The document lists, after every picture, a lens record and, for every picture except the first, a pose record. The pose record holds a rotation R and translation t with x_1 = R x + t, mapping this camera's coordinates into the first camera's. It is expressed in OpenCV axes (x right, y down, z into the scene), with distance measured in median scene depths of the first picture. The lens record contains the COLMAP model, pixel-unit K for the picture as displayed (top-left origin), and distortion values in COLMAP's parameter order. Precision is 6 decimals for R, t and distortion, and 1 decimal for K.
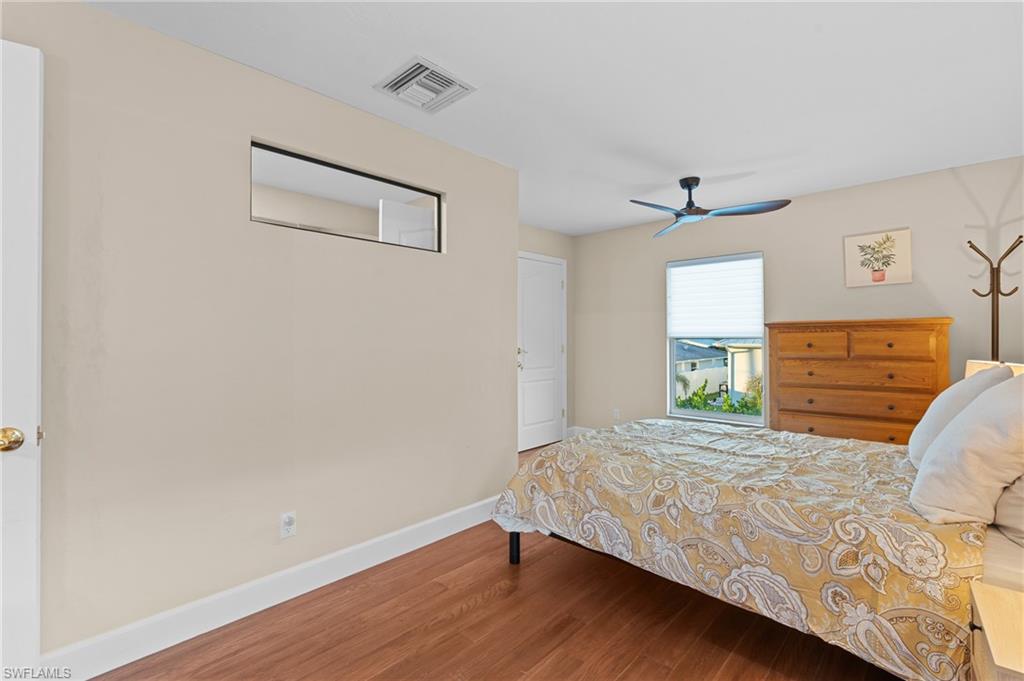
lens RADIAL K [[465.6, 0, 511.5], [0, 465.6, 331.3], [0, 0, 1]] dist [-0.010279, 0.003053]
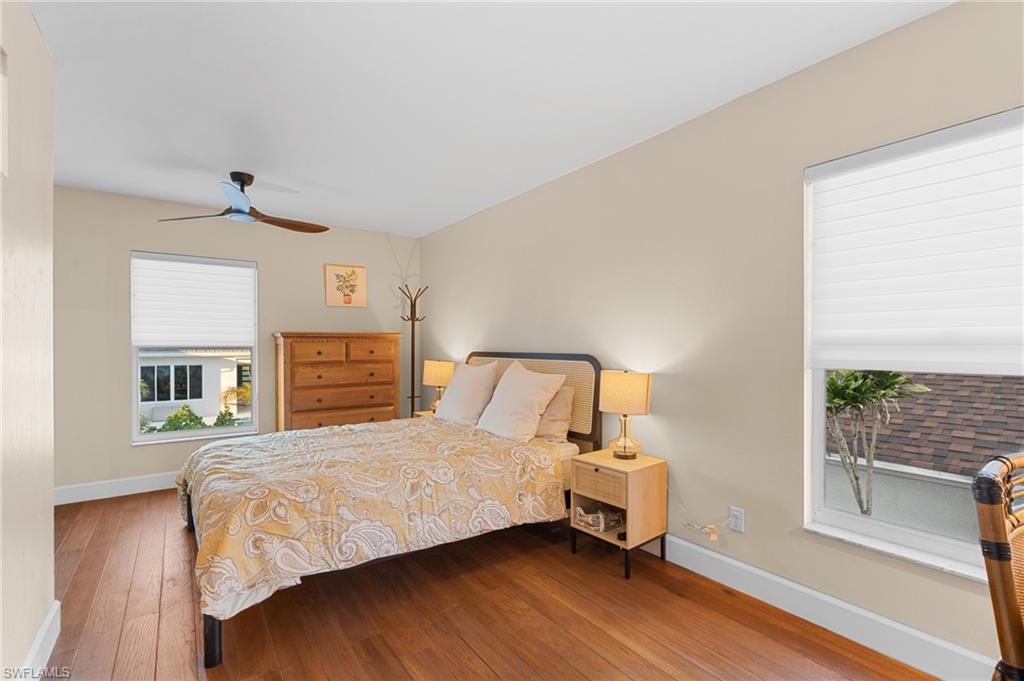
lens RADIAL K [[465.6, 0, 505.9], [0, 465.6, 349.3], [0, 0, 1]] dist [-0.010279, 0.003053]
pose [[0.192759, -0.005998, 0.981228, -0.612659], [-0.011943, 0.999893, 0.008459, 0.007841], [-0.981173, -0.013350, 0.192667, 0.445462]]
